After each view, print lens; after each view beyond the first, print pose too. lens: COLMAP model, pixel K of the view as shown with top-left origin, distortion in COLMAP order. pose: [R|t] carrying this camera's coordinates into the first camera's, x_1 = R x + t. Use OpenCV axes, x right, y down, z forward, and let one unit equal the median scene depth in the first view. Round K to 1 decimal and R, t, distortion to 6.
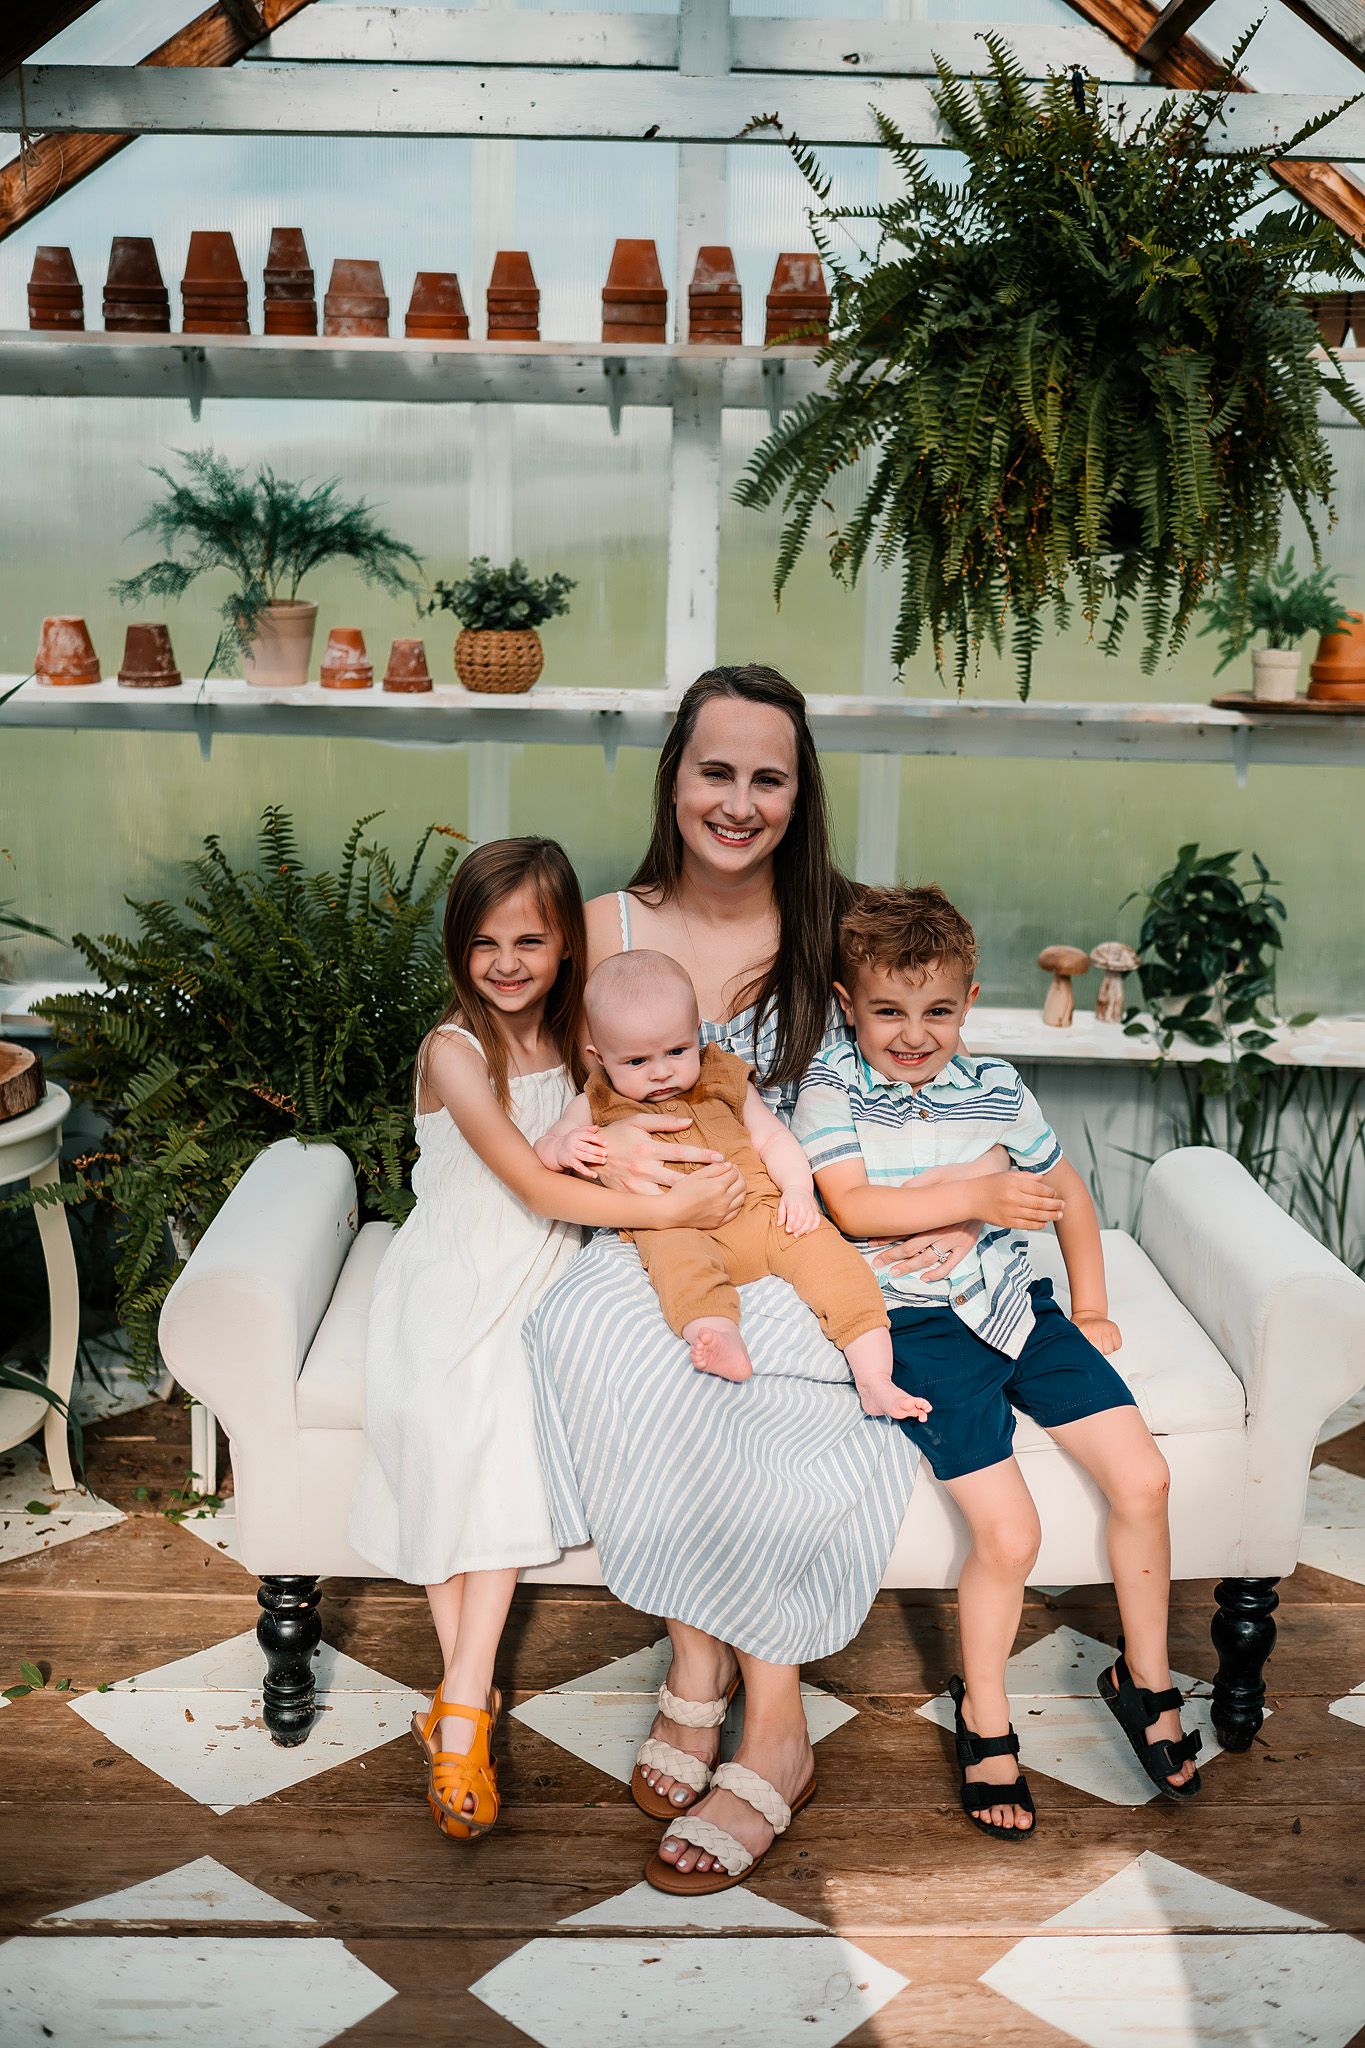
lens RADIAL K [[2021.2, 0, 682.5], [0, 2021.2, 1024.0], [0, 0, 1]] dist [-0.089886, 0.027081]
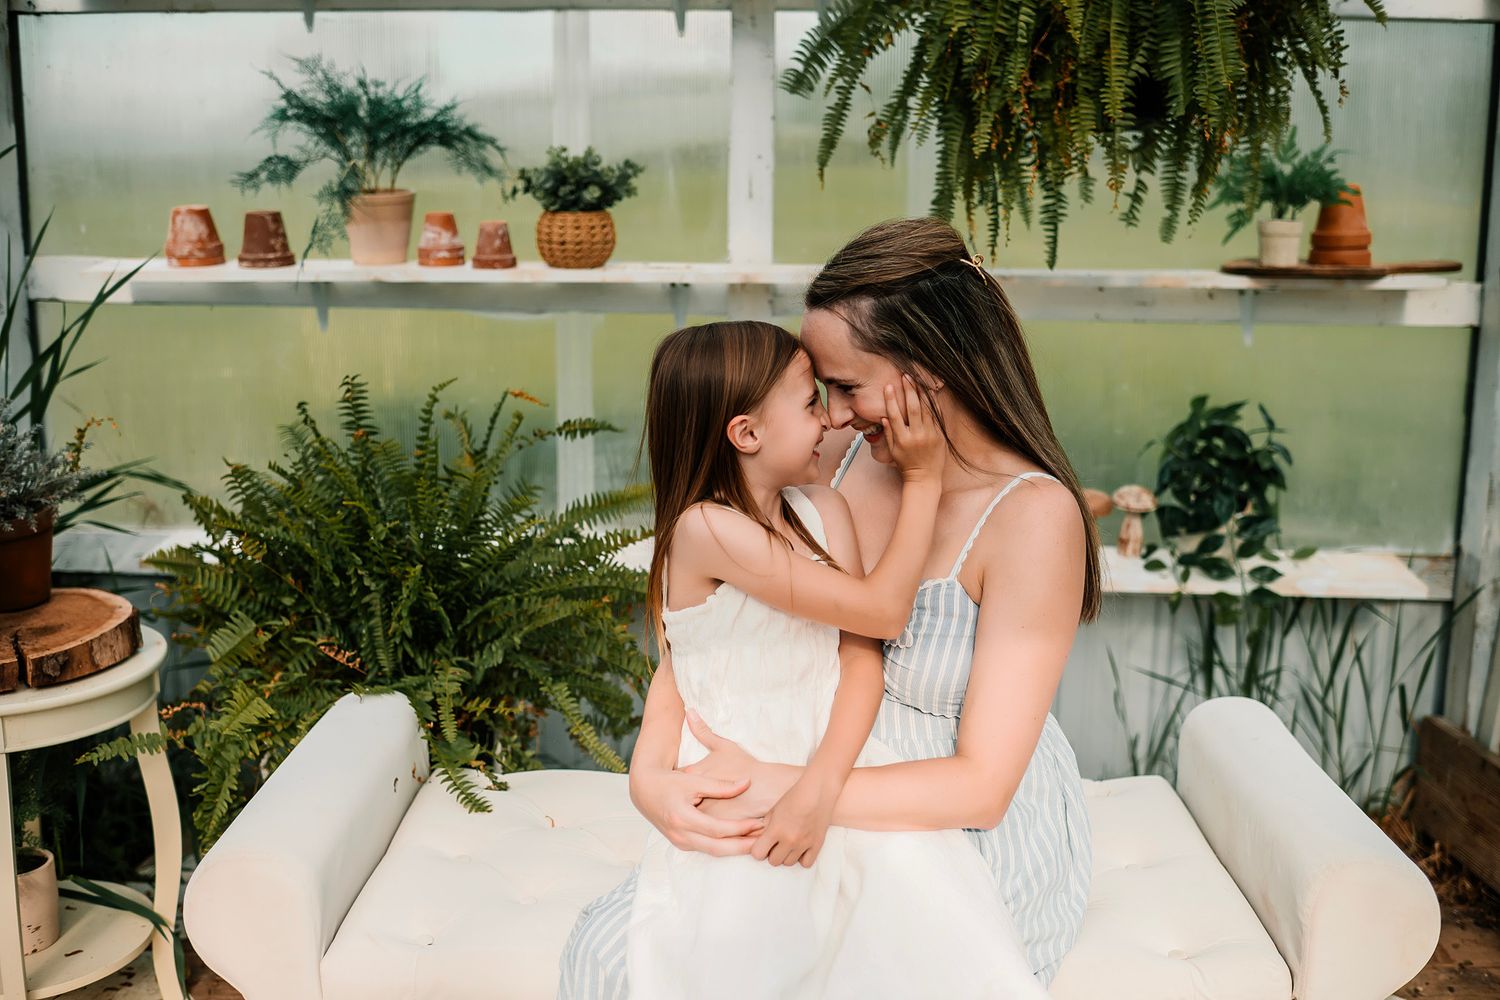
lens RADIAL K [[1480.4, 0, 750.0], [0, 1480.4, 500.0], [0, 0, 1]] dist [-0.089886, 0.027081]
pose [[0.999462, -0.008040, -0.031788, 0.030324], [0.007741, 0.999925, -0.009539, -0.028579], [0.031862, 0.009288, 0.999449, 0.194832]]
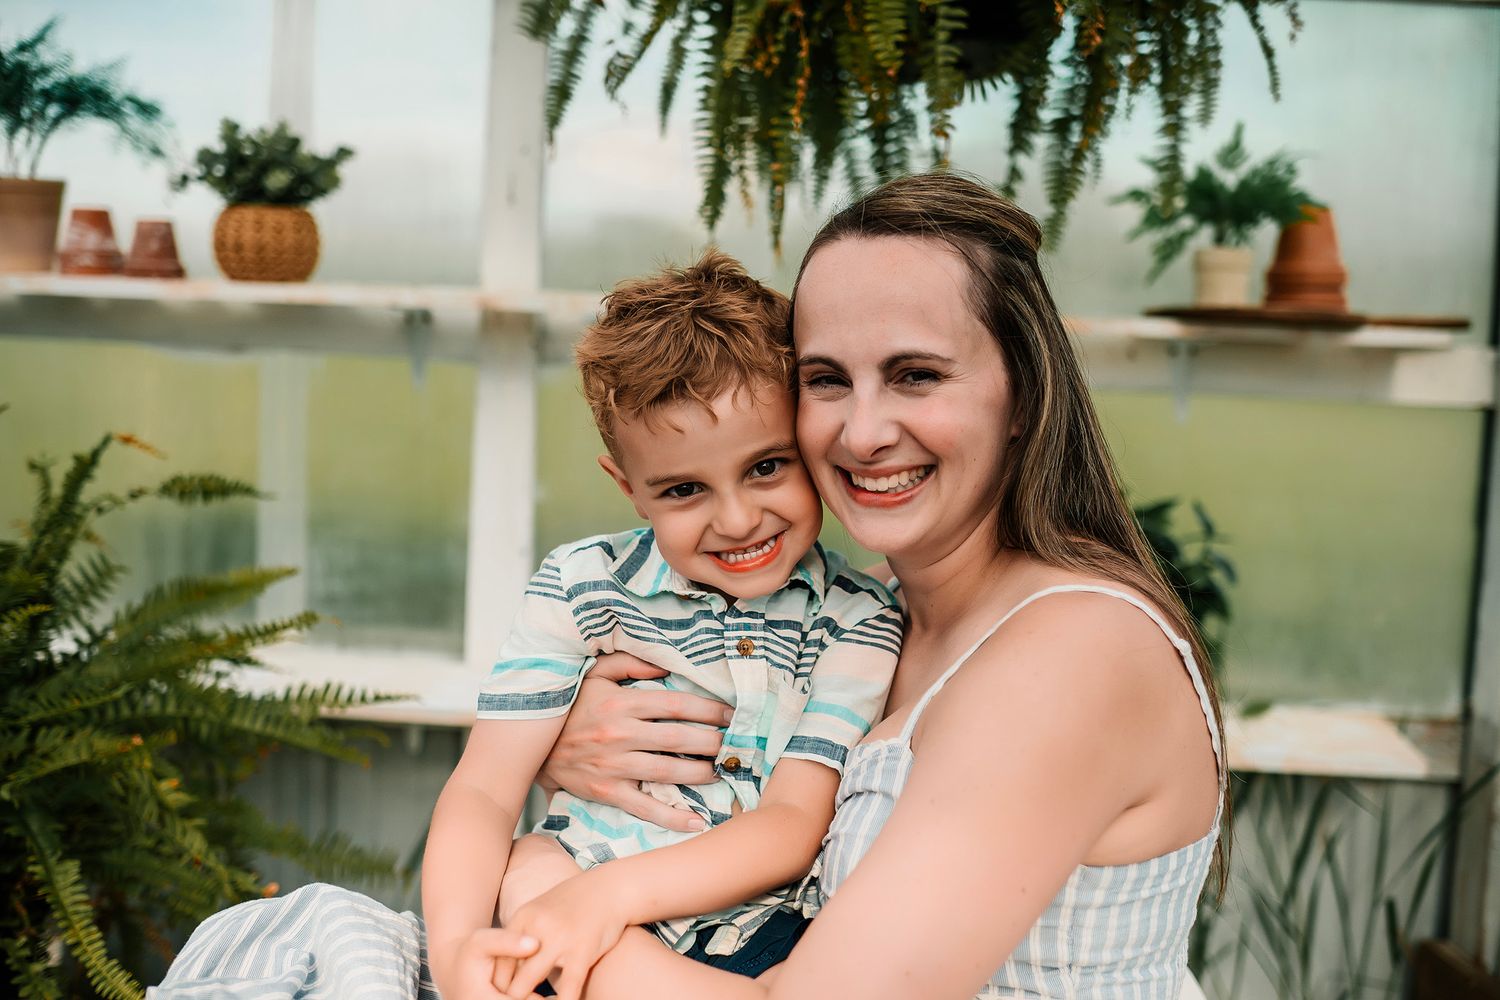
lens RADIAL K [[1480.4, 0, 750.0], [0, 1480.4, 500.0], [0, 0, 1]] dist [-0.089886, 0.027081]
pose [[0.999133, 0.024648, -0.033548, 0.132807], [-0.028137, 0.993769, -0.107850, -0.018437], [0.030681, 0.108700, 0.993601, 0.431674]]
